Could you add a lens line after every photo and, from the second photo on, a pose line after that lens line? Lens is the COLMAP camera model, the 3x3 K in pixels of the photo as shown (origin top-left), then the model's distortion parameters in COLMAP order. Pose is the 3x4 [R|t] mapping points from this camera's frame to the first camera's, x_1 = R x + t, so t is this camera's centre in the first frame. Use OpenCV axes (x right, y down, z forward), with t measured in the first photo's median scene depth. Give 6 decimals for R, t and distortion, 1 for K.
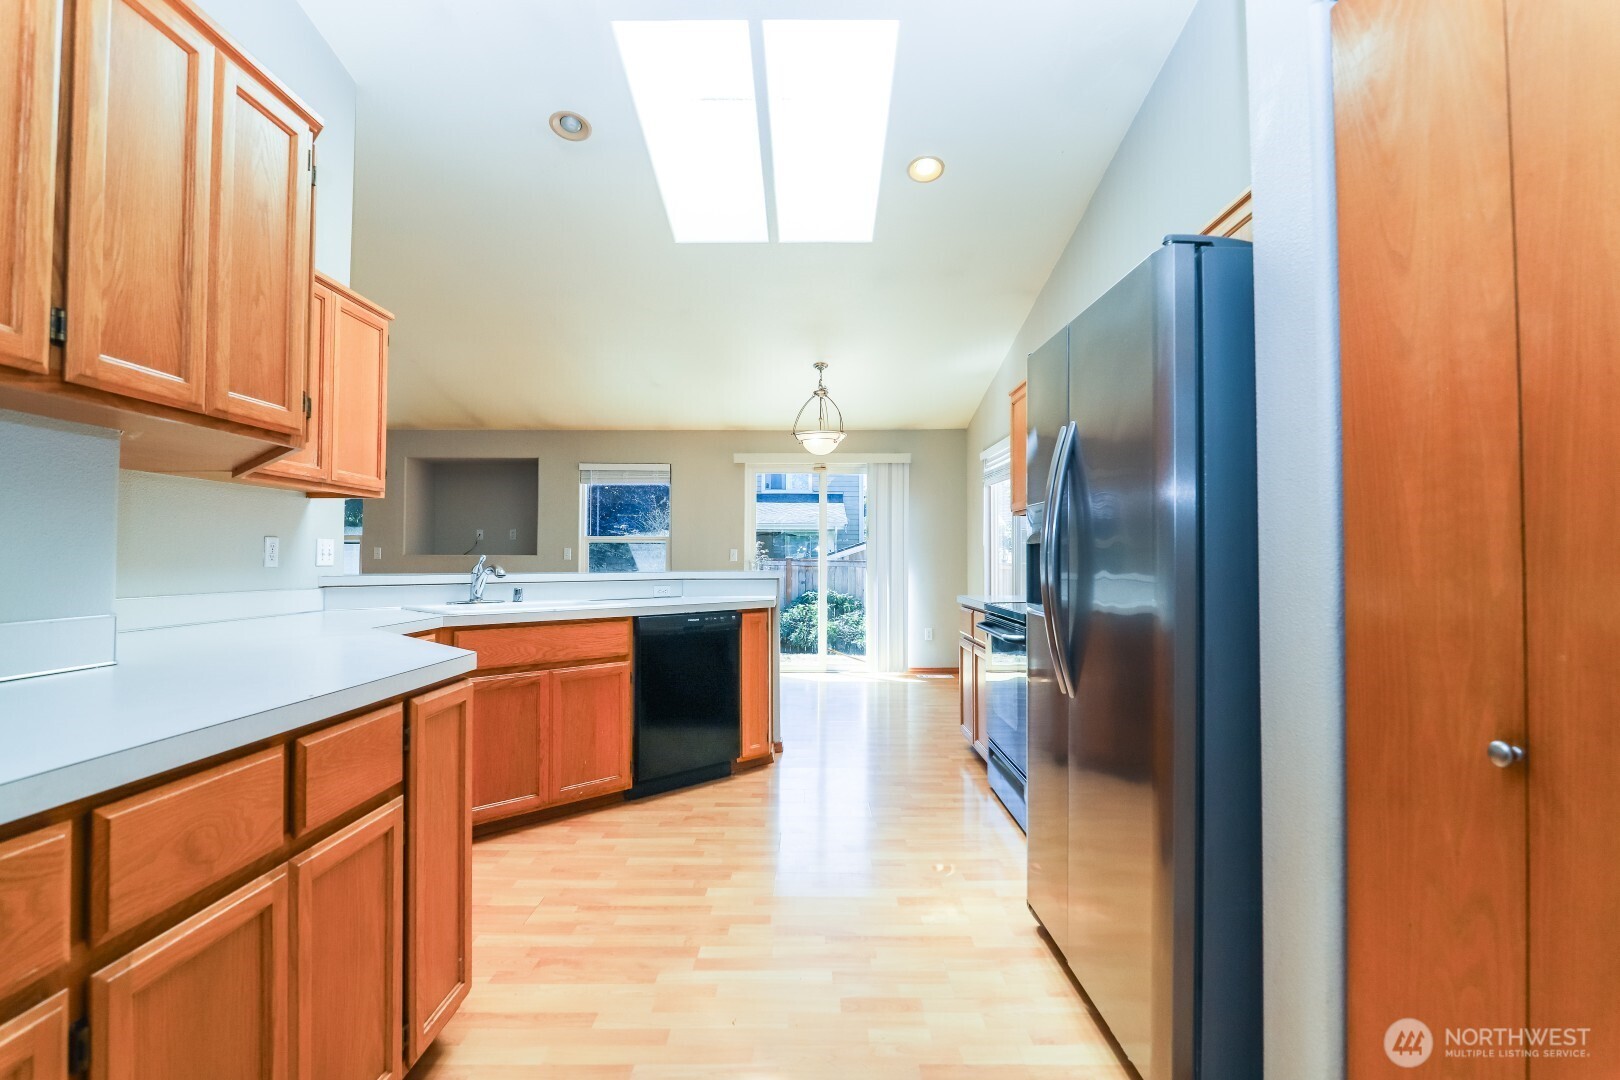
lens RADIAL K [[767.2, 0, 810.2], [0, 767.2, 533.8], [0, 0, 1]] dist [-0.013507, 0.000045]
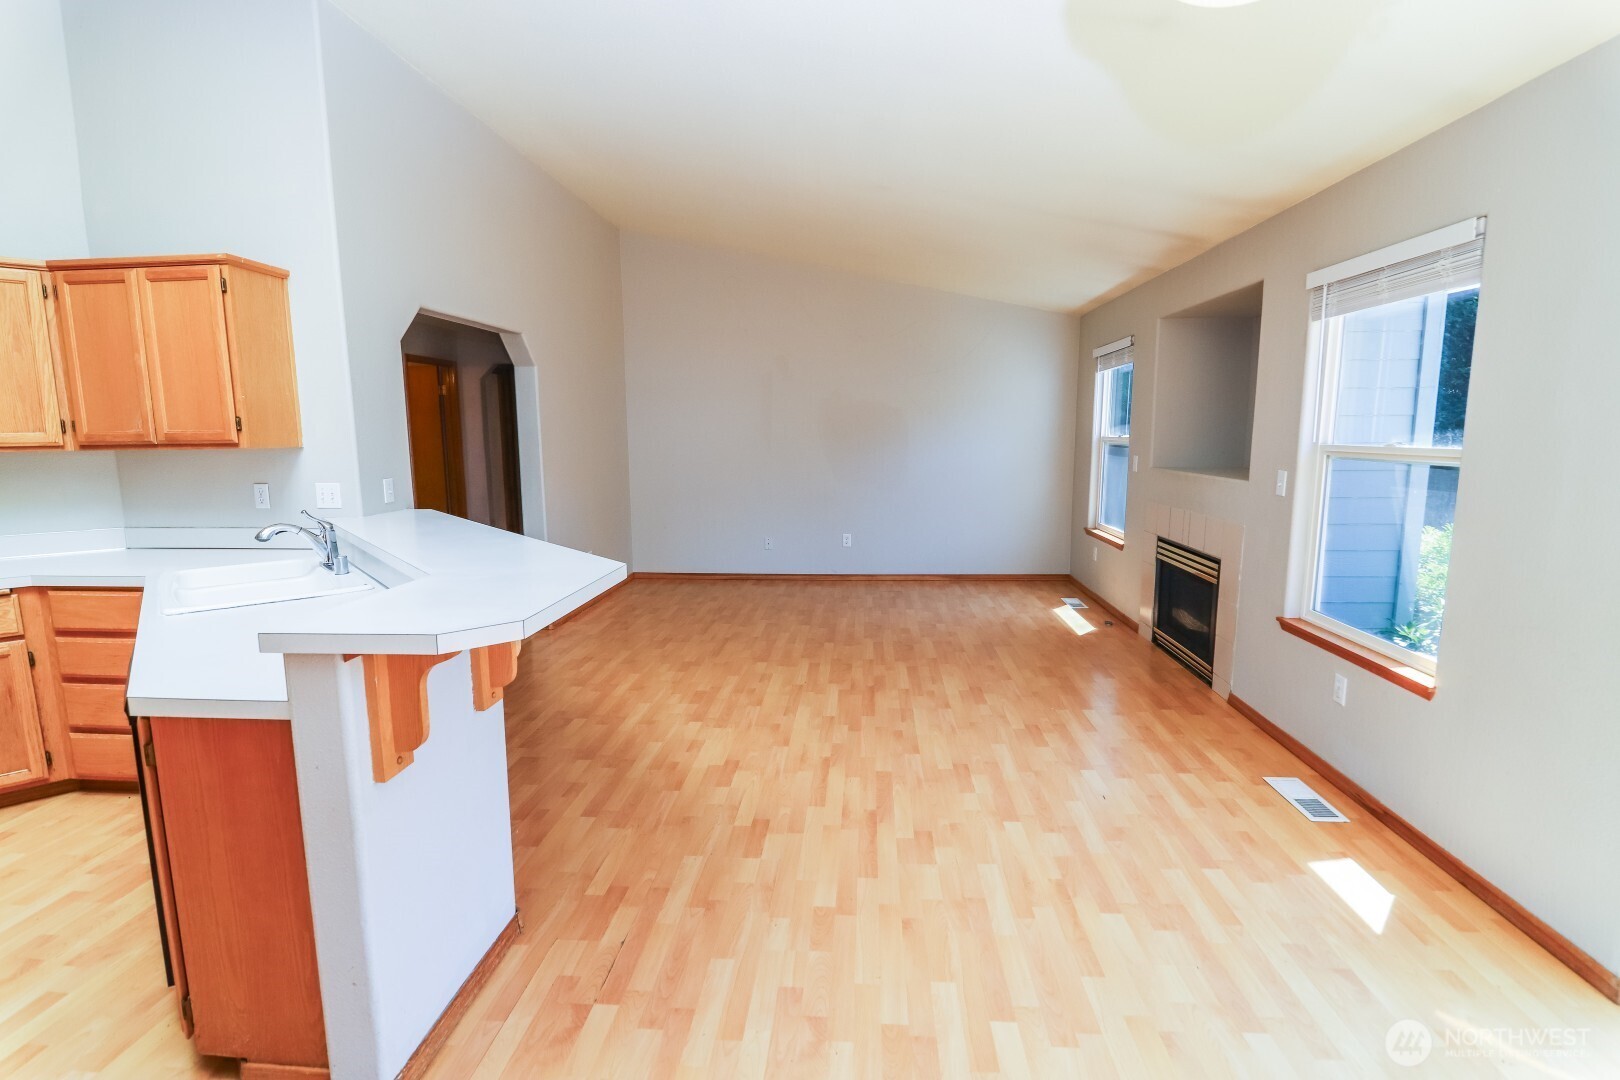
lens RADIAL K [[747.6, 0, 810.0], [0, 747.6, 536.5], [0, 0, 1]] dist [-0.015966, -0.000120]
pose [[-0.072890, 0.139501, -0.987536, 0.299407], [0.040983, 0.989752, 0.136789, -0.028756], [0.996498, -0.030502, -0.077861, 1.503840]]
